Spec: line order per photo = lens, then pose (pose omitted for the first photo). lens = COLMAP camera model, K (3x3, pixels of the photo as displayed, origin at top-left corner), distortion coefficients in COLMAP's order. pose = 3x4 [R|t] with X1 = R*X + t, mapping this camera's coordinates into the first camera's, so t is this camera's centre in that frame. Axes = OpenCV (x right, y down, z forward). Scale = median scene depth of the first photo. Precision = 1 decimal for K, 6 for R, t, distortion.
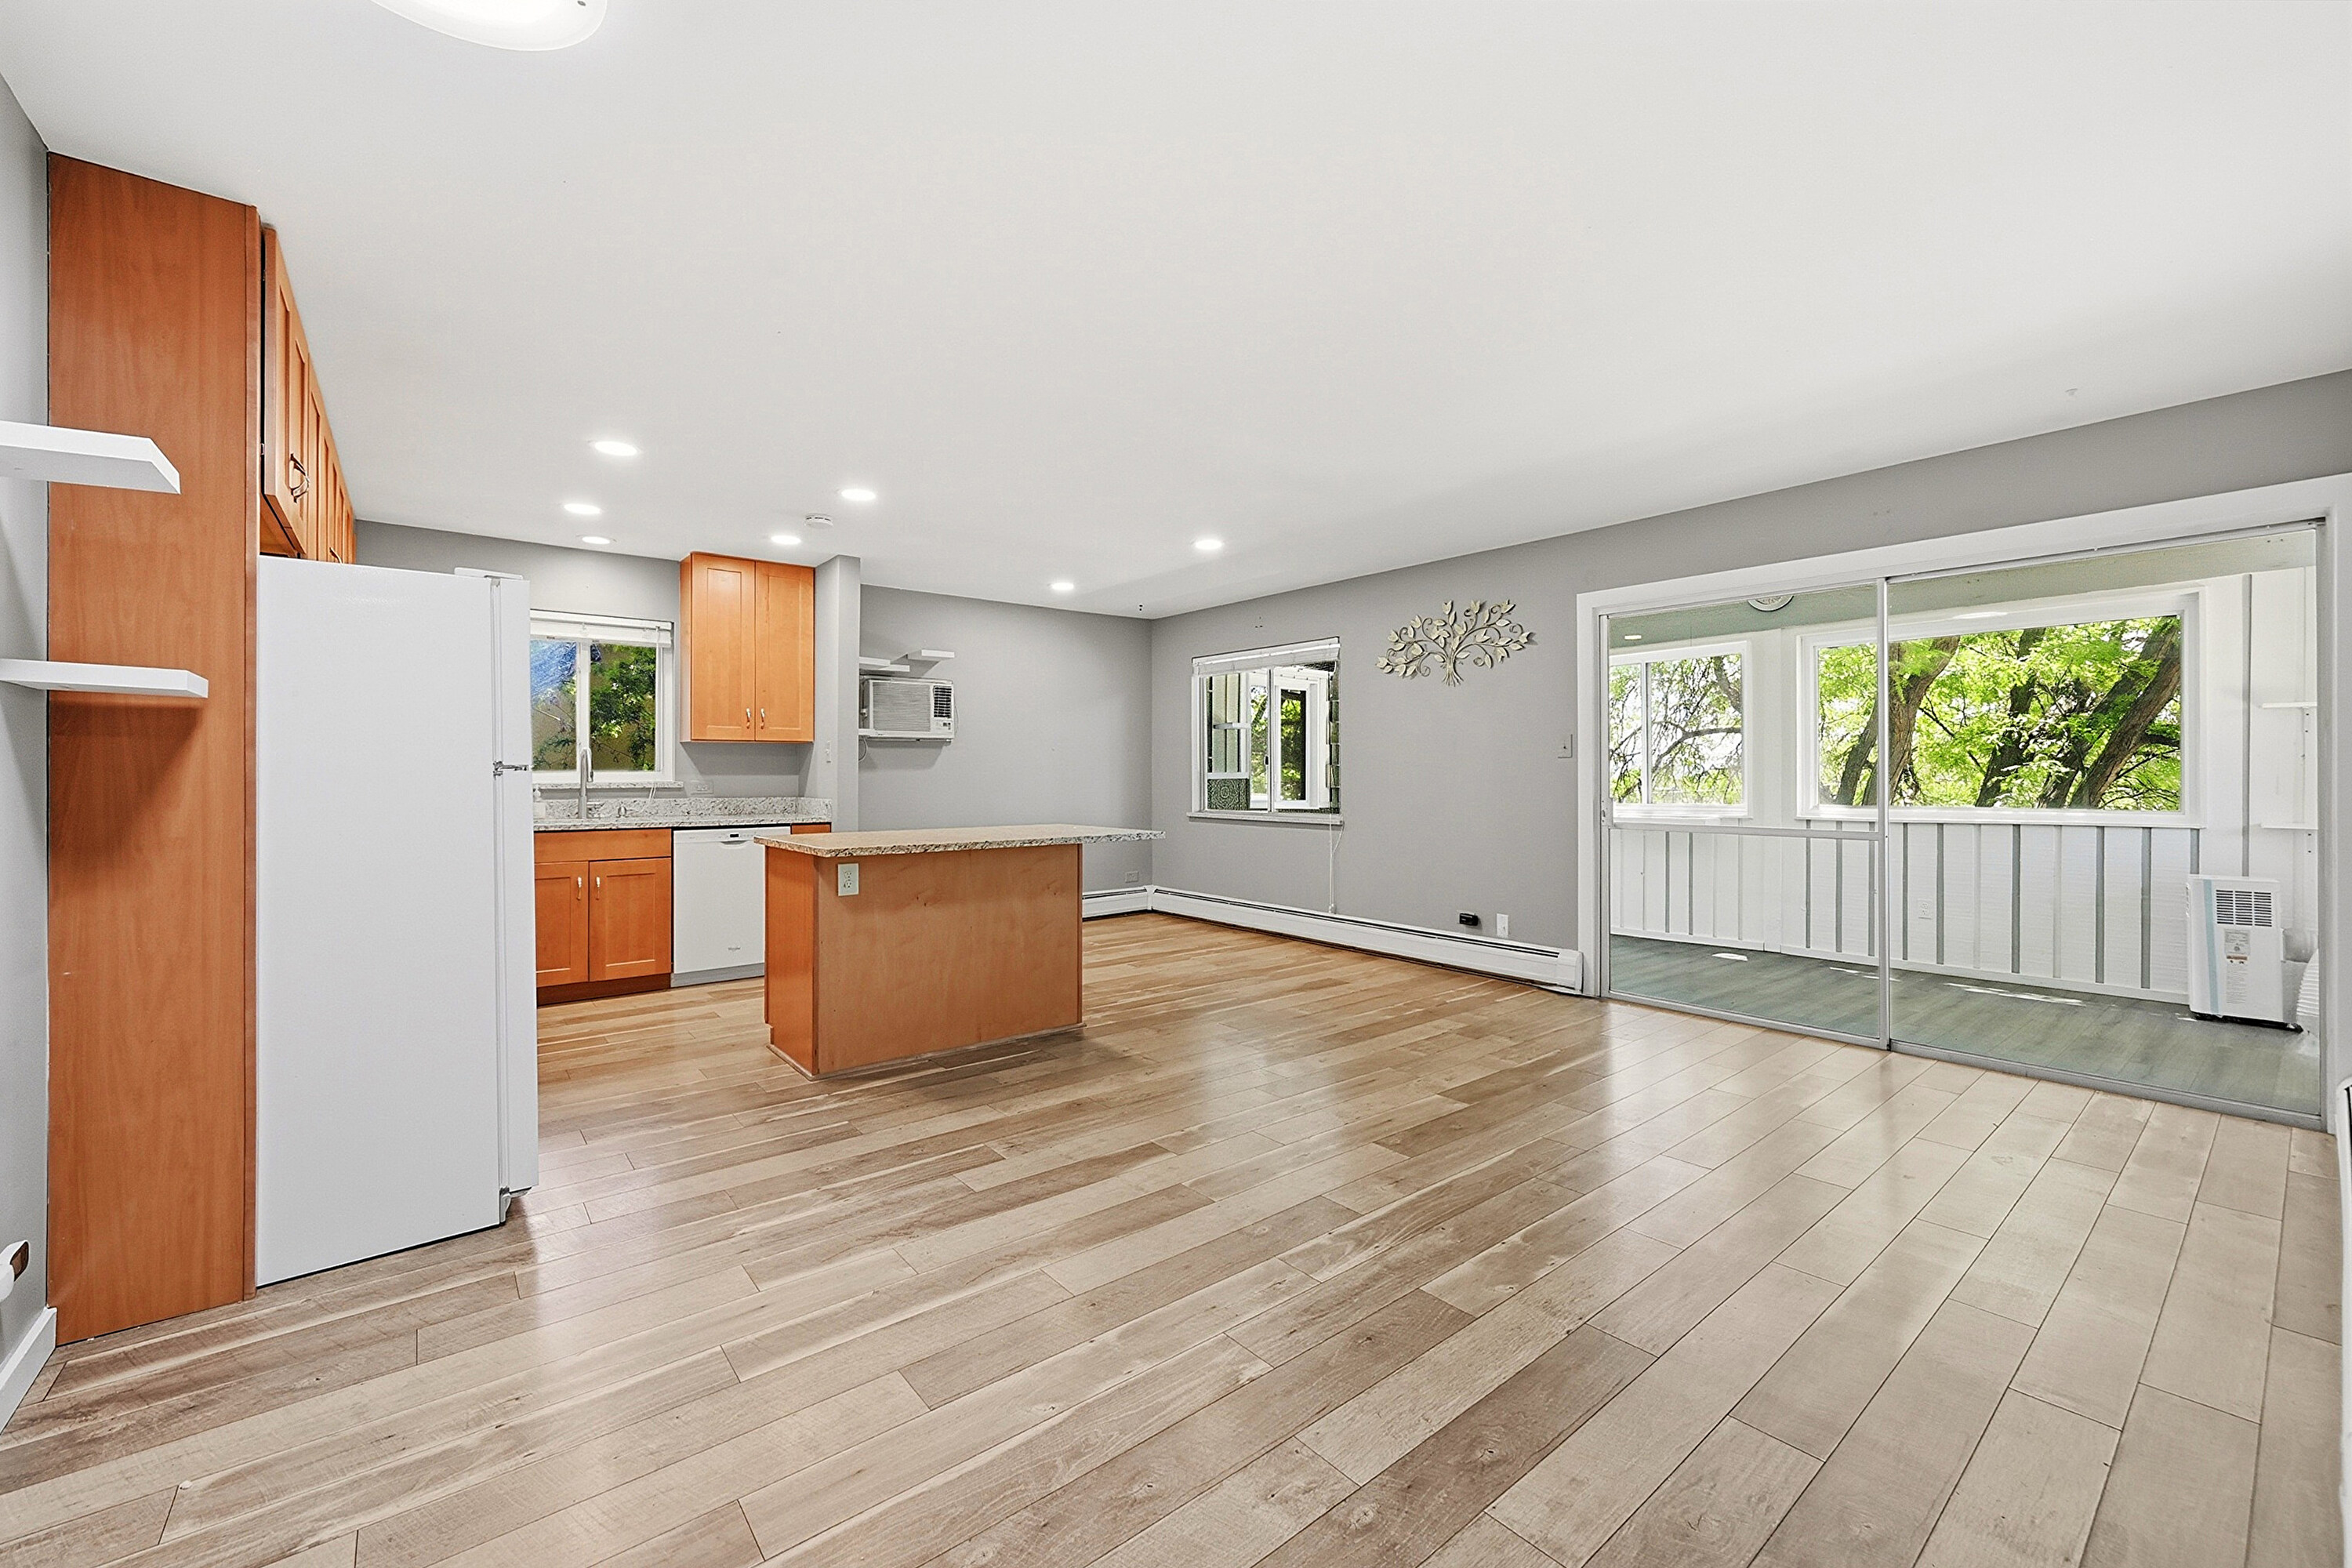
lens RADIAL K [[934.4, 0, 1176.9], [0, 934.4, 774.7], [0, 0, 1]] dist [-0.000589, -0.000057]
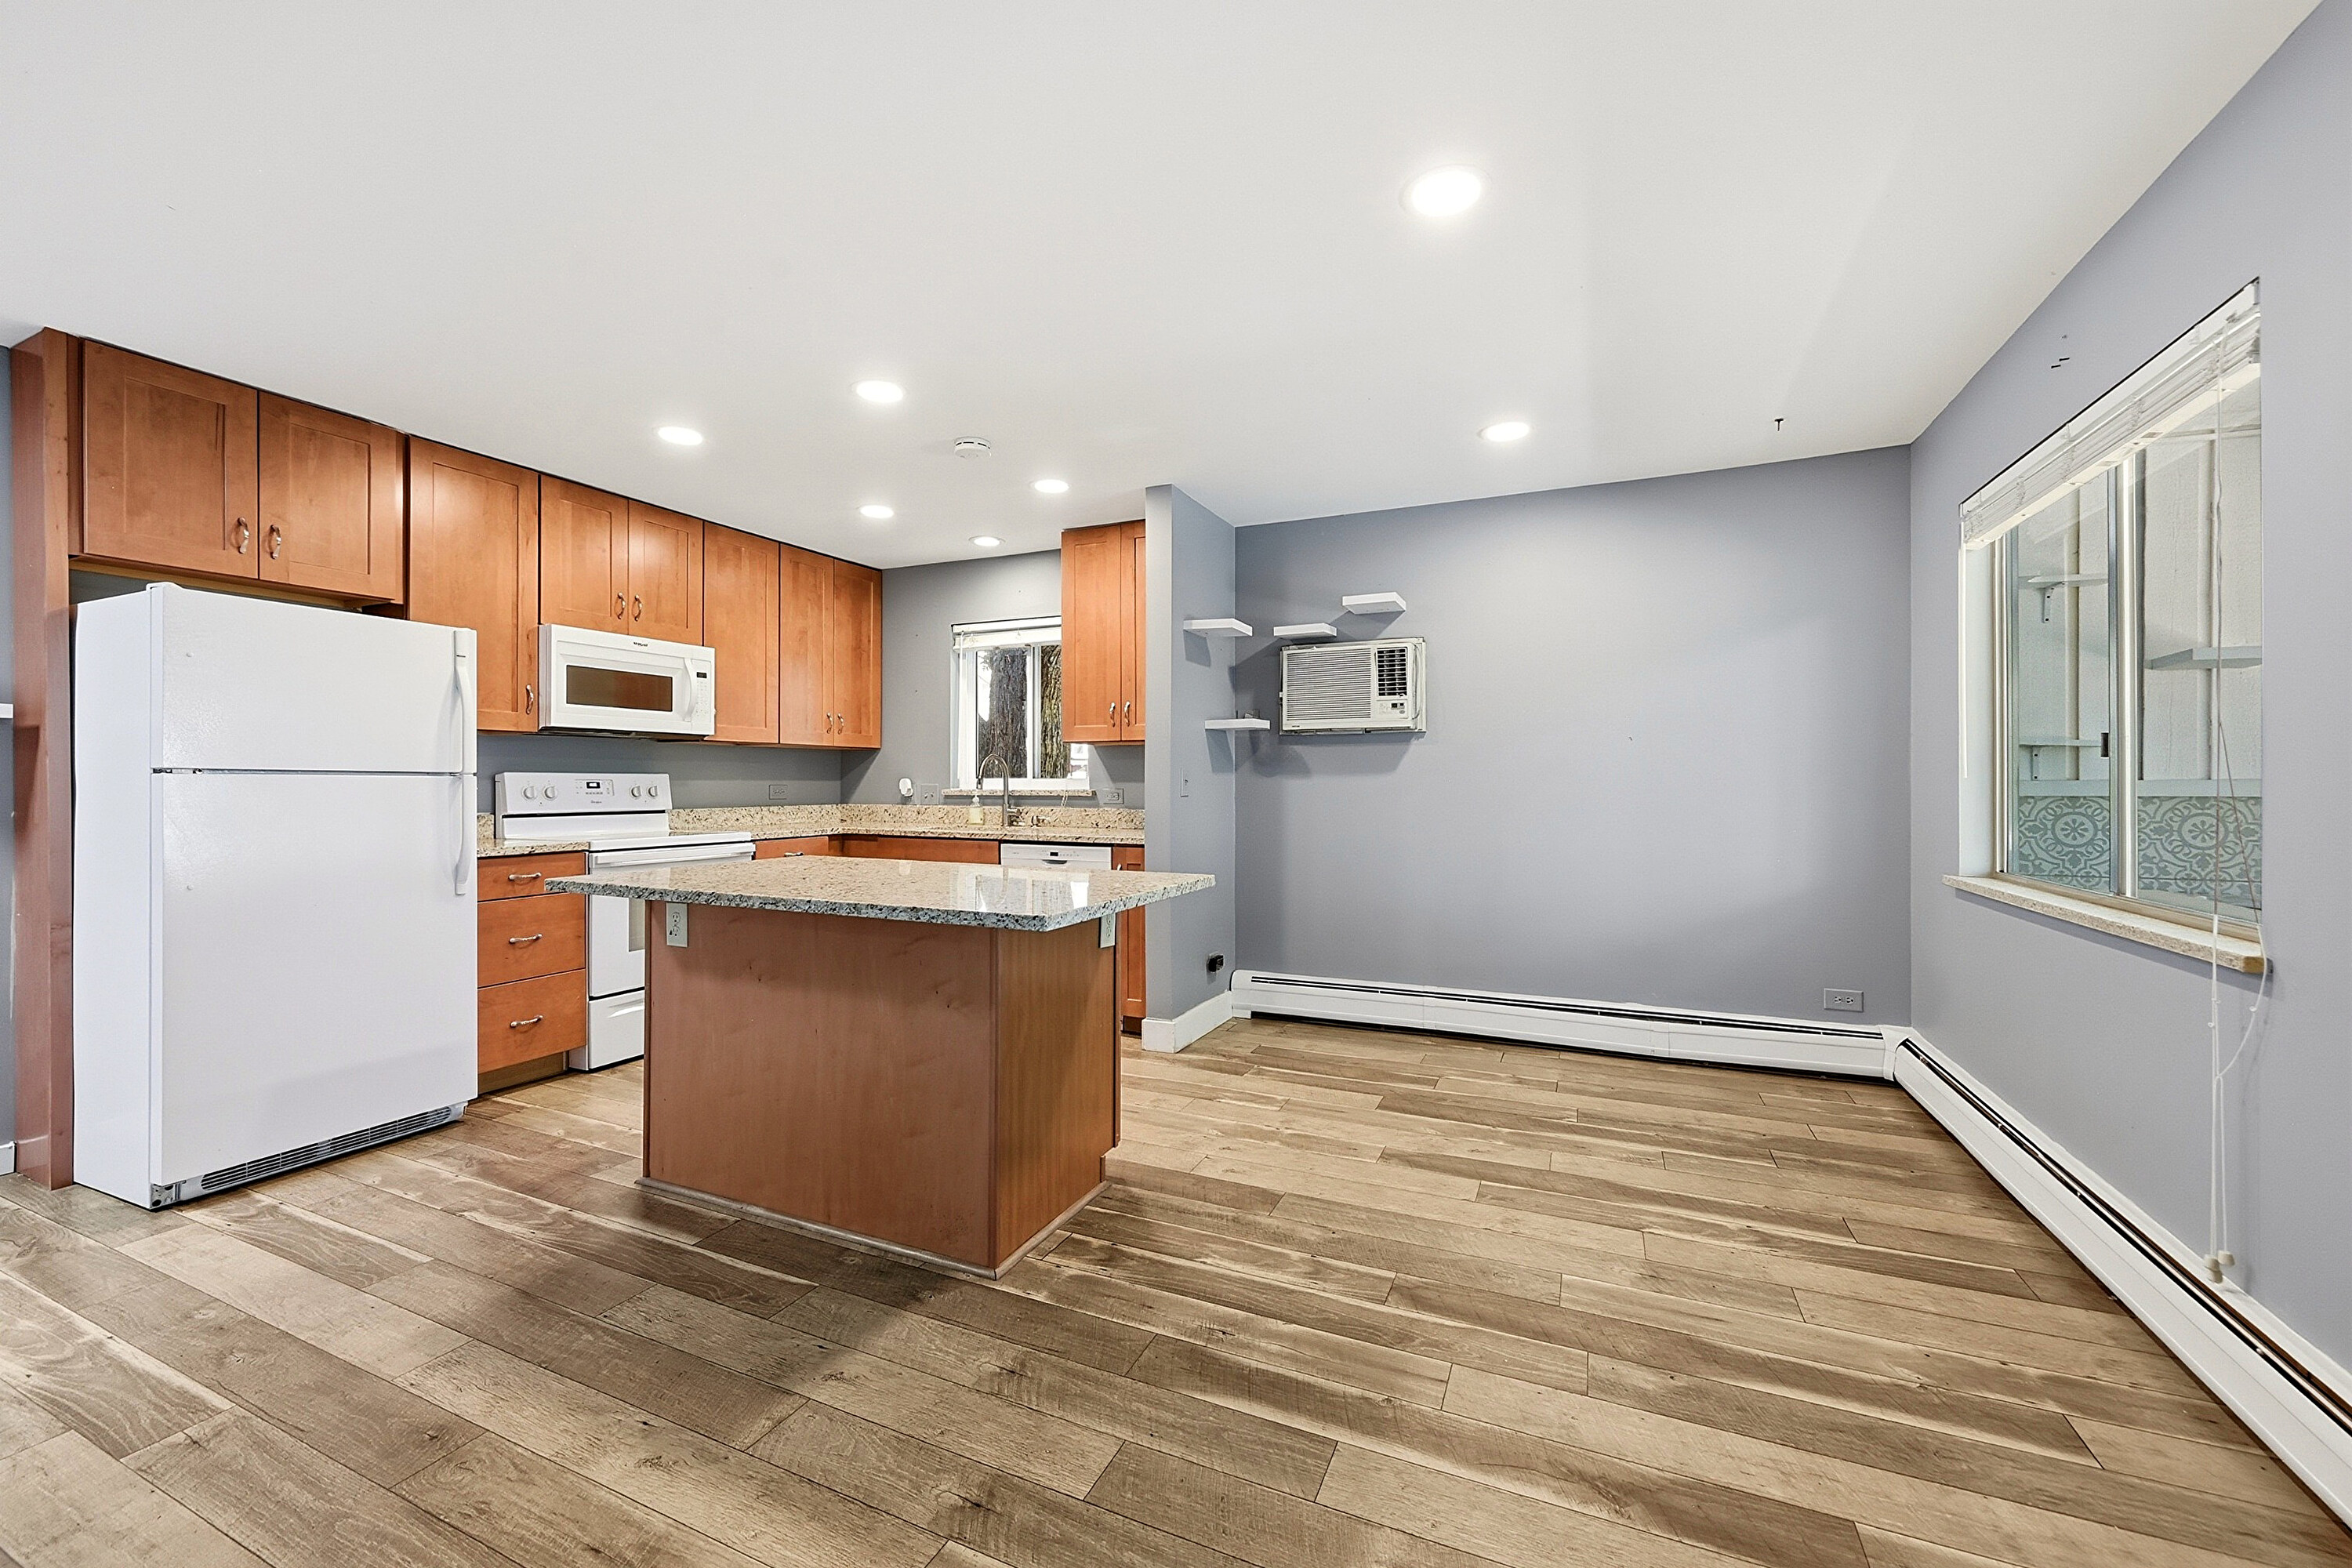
lens RADIAL K [[934.4, 0, 1171.8], [0, 934.4, 778.4], [0, 0, 1]] dist [-0.000589, -0.000057]
pose [[0.447879, -0.001739, -0.894092, 0.520448], [-0.005206, 0.999976, -0.004552, 0.000476], [0.894079, 0.006693, 0.447859, 1.129172]]
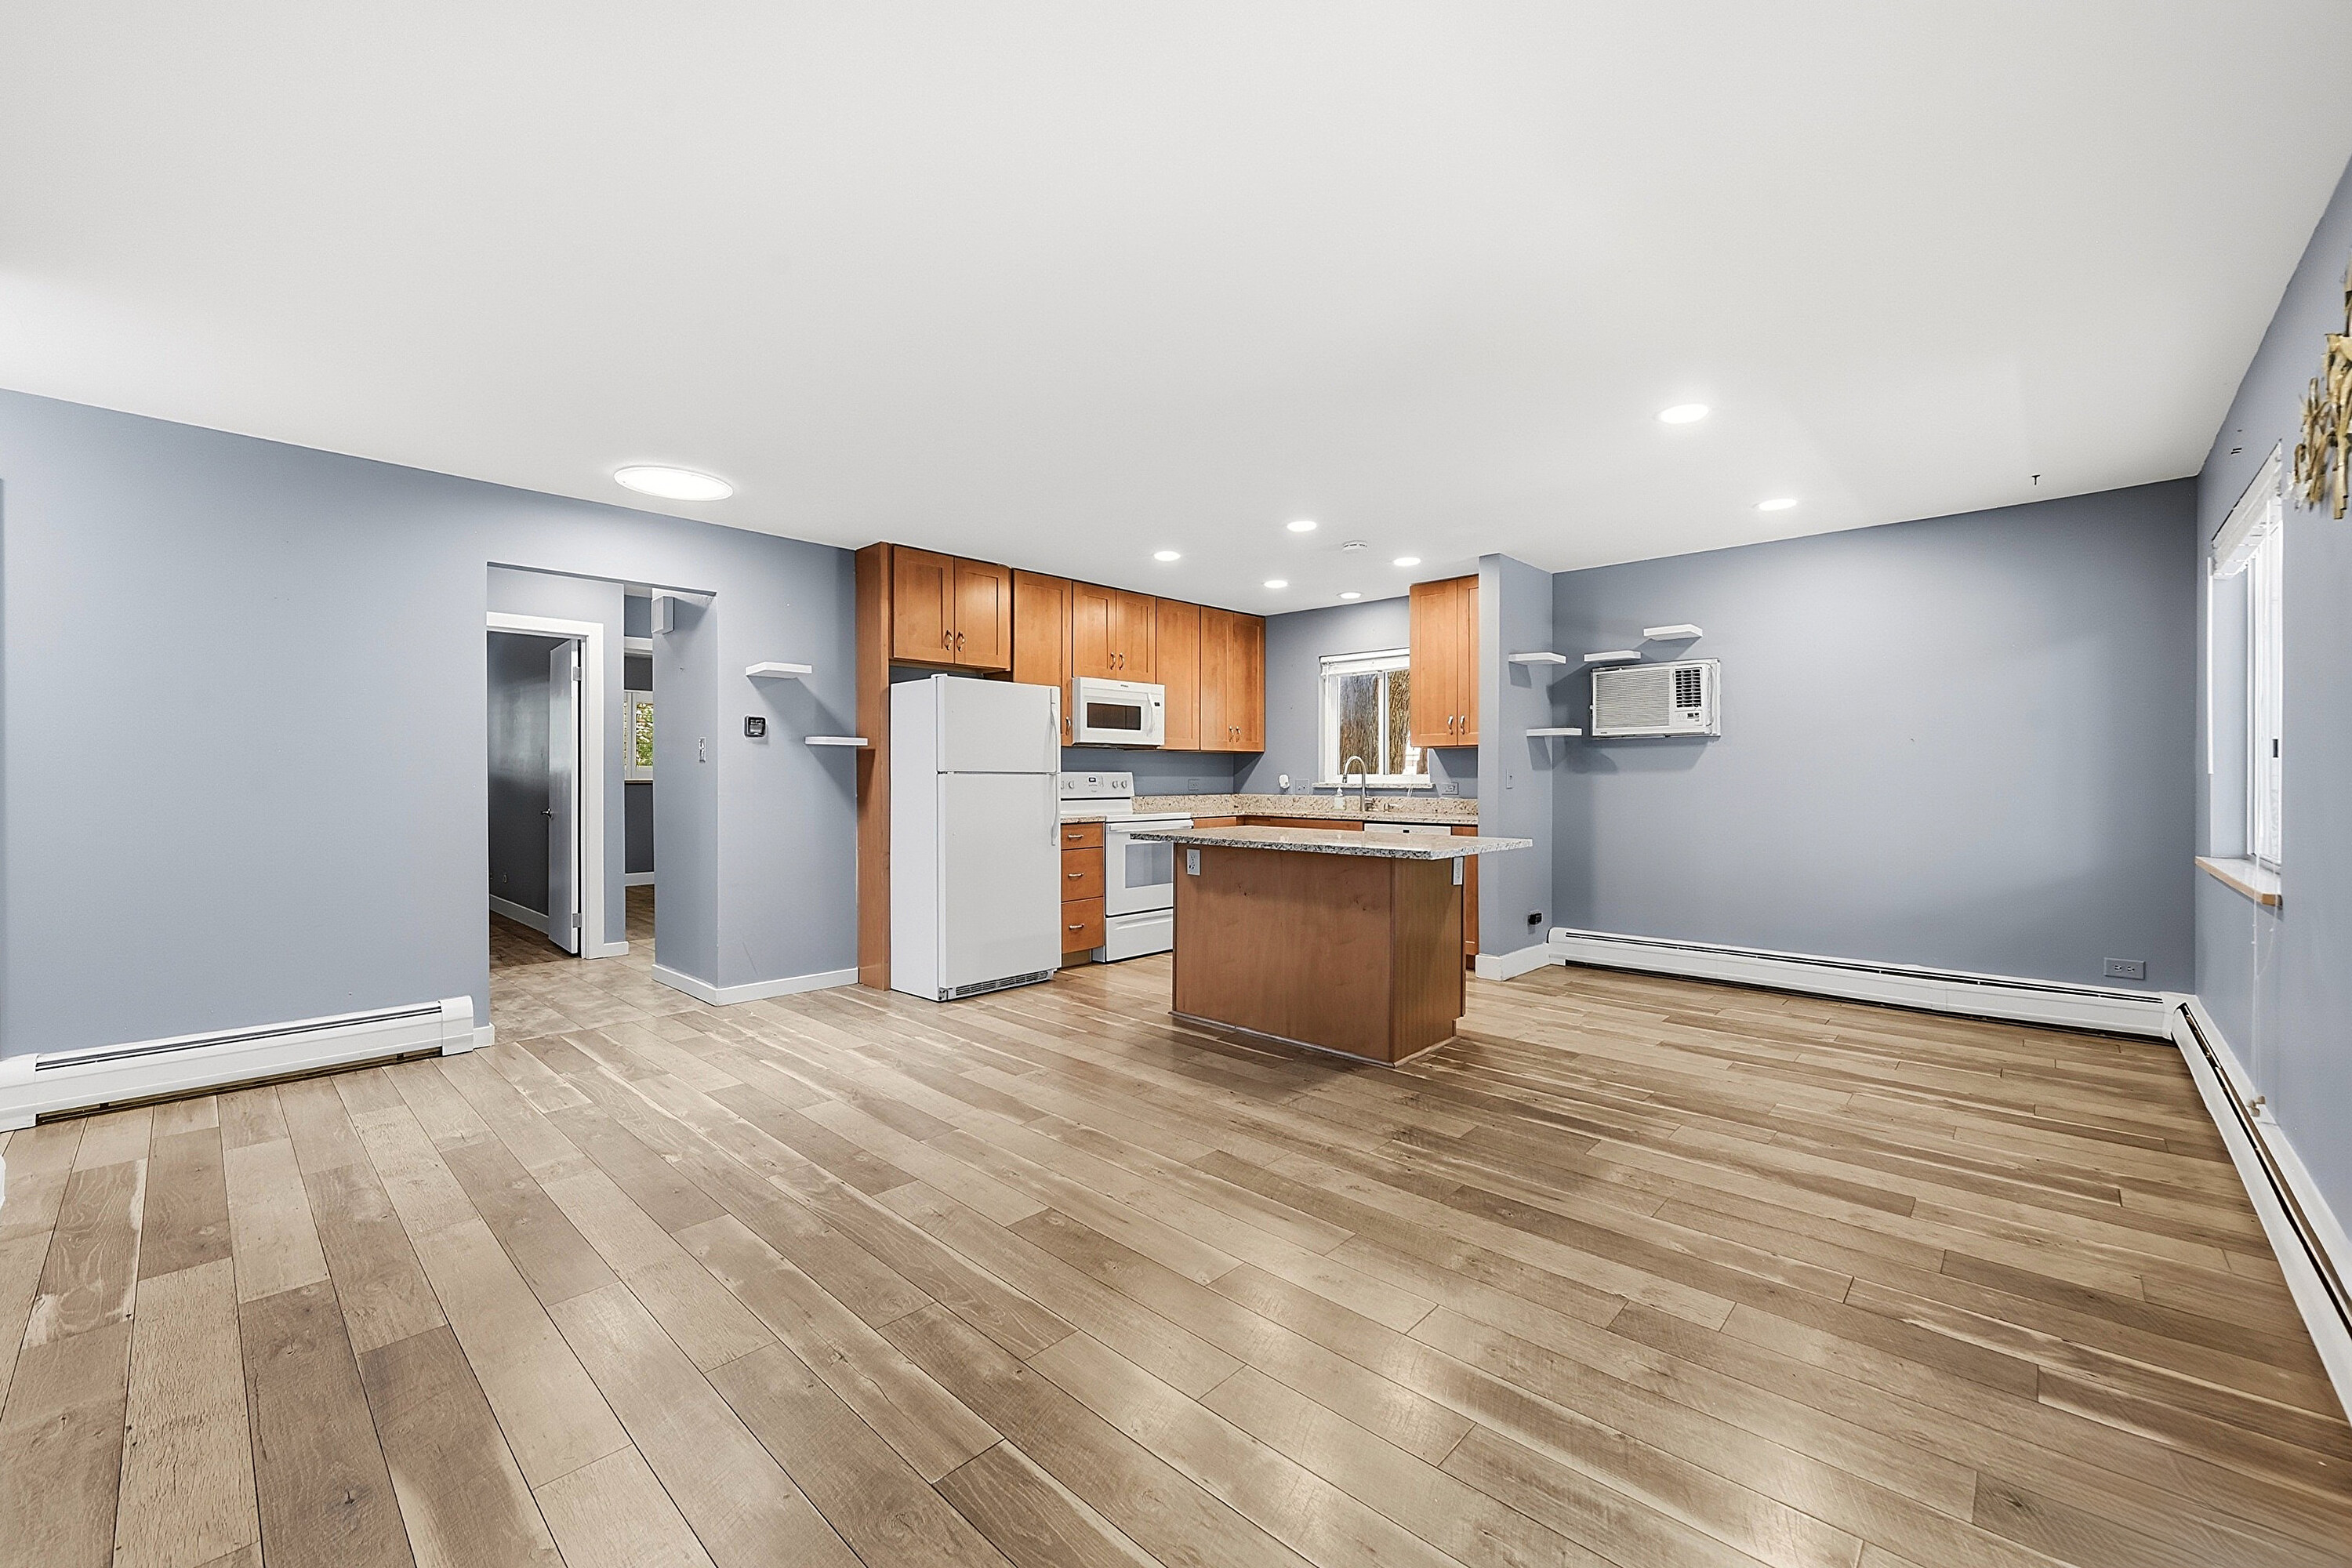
lens RADIAL K [[934.4, 0, 1174.2], [0, 934.4, 783.9], [0, 0, 1]] dist [-0.000589, -0.000057]
pose [[0.136670, 0.009238, -0.990573, 0.959296], [-0.003678, 0.999954, 0.008818, -0.001427], [0.990610, 0.002438, 0.136698, 0.894356]]
